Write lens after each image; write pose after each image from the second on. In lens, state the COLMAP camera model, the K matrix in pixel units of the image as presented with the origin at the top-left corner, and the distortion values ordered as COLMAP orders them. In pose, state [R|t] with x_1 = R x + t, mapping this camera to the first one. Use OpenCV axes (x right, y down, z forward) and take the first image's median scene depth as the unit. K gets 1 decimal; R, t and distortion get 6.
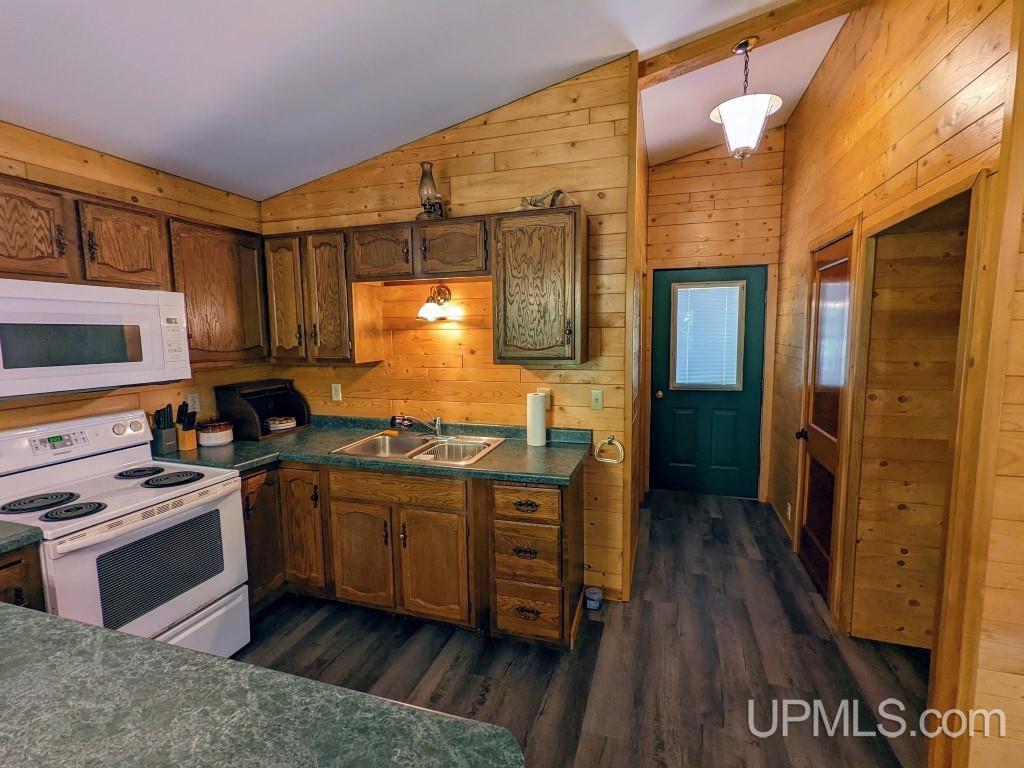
lens RADIAL K [[484.0, 0, 508.8], [0, 484.0, 385.8], [0, 0, 1]] dist [0.000052, 0.000276]
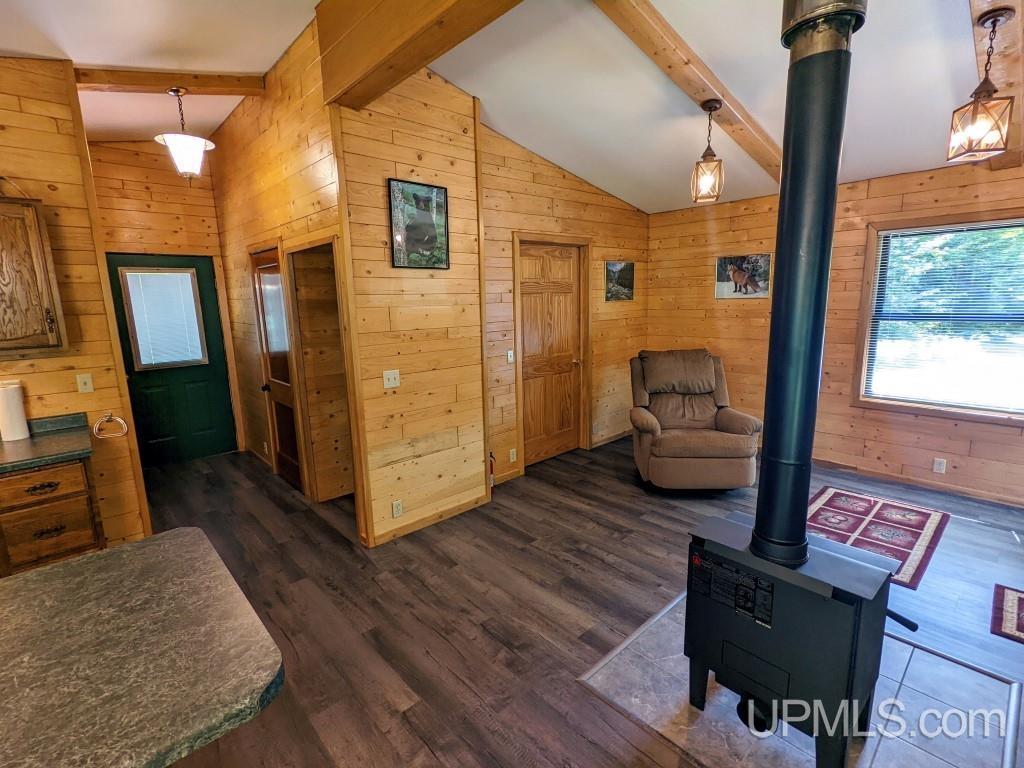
lens RADIAL K [[484.0, 0, 508.8], [0, 484.0, 385.8], [0, 0, 1]] dist [0.000052, 0.000276]
pose [[0.493284, -0.156442, 0.855685, -0.268855], [0.114601, 0.986808, 0.114350, 0.019599], [-0.862286, 0.041655, 0.504705, -0.337487]]
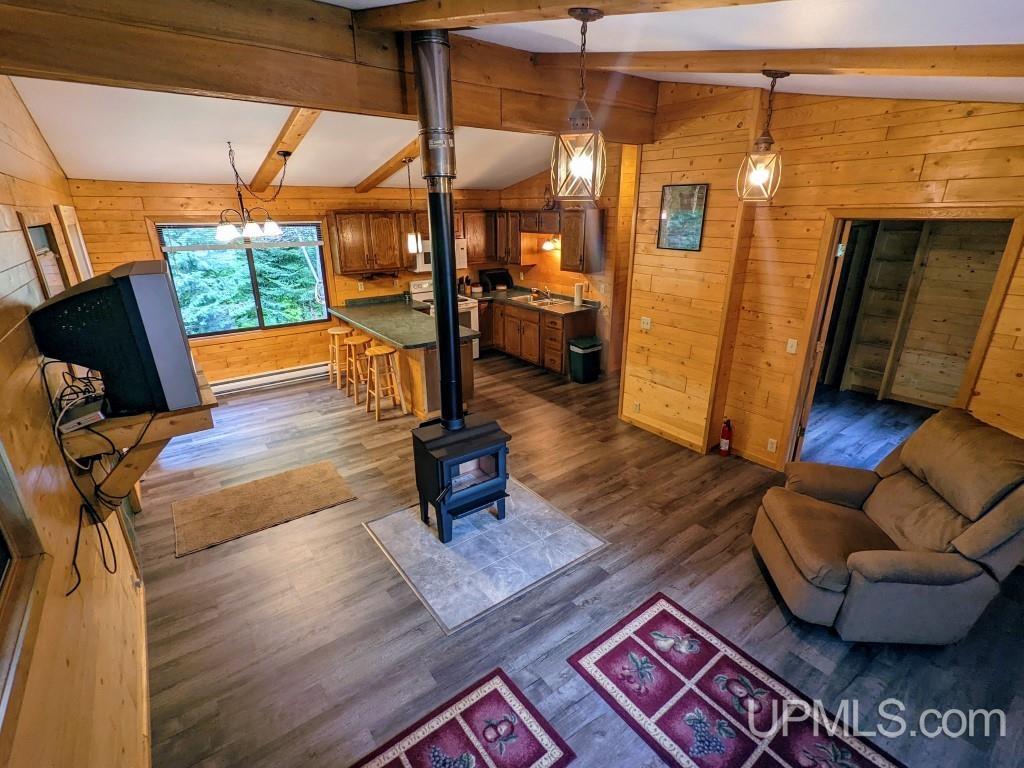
lens RADIAL K [[484.0, 0, 508.8], [0, 484.0, 385.8], [0, 0, 1]] dist [0.000052, 0.000276]
pose [[0.814724, 0.206794, -0.541720, 1.175856], [-0.072149, 0.963137, 0.259154, -0.094124], [0.575342, -0.172054, 0.799611, -1.220696]]
